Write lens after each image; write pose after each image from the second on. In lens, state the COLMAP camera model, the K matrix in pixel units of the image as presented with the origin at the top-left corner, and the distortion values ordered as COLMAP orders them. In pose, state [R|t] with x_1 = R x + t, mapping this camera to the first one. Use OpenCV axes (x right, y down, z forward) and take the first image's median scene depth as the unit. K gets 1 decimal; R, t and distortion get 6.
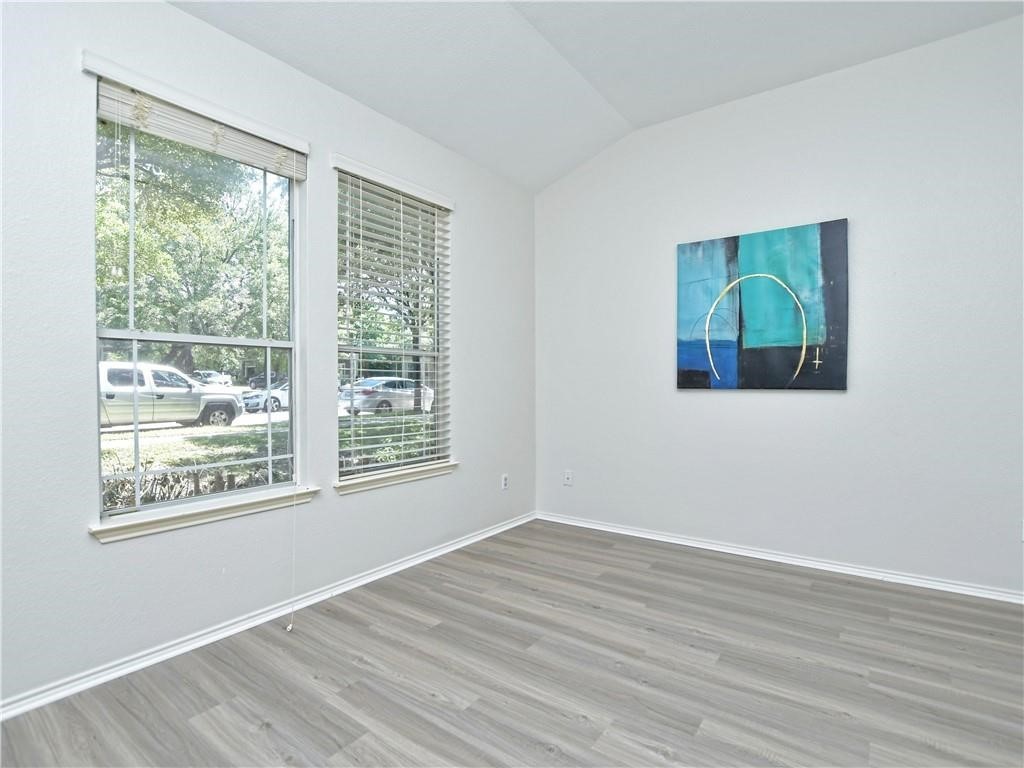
lens RADIAL K [[505.4, 0, 511.6], [0, 505.4, 390.1], [0, 0, 1]] dist [-0.035811, 0.006193]
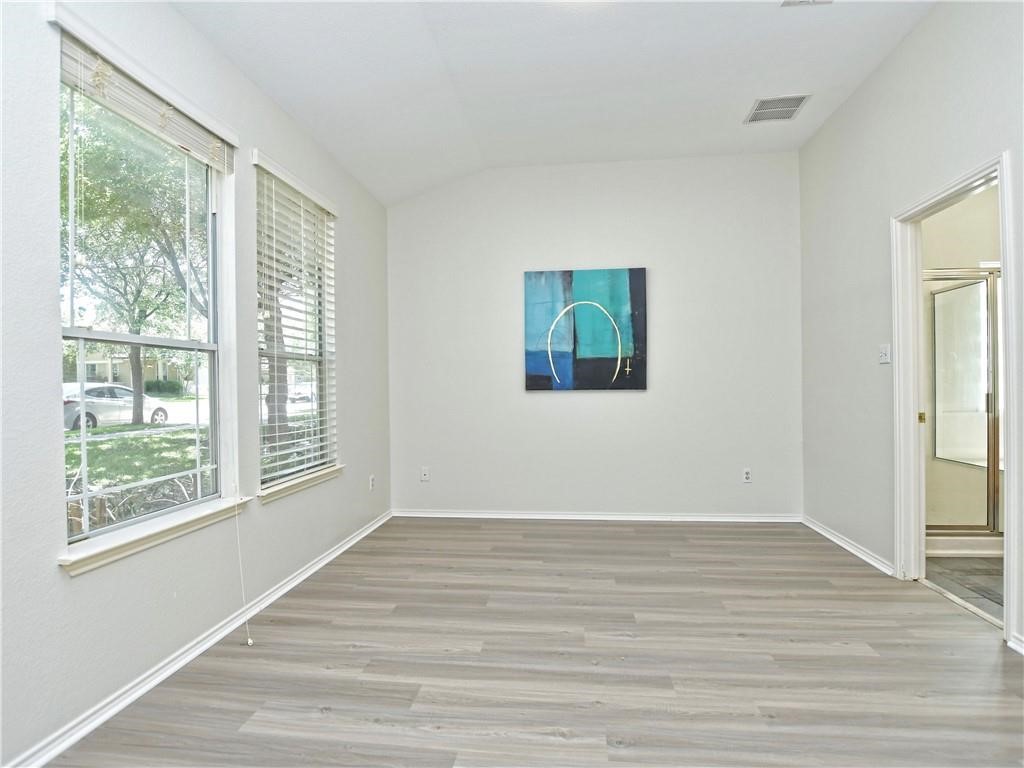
lens RADIAL K [[505.4, 0, 511.6], [0, 505.4, 390.1], [0, 0, 1]] dist [-0.035811, 0.006193]
pose [[0.878513, -0.013681, 0.477522, -0.340137], [0.020565, 0.999746, -0.009192, 0.008158], [-0.477275, 0.017895, 0.878572, -0.069331]]
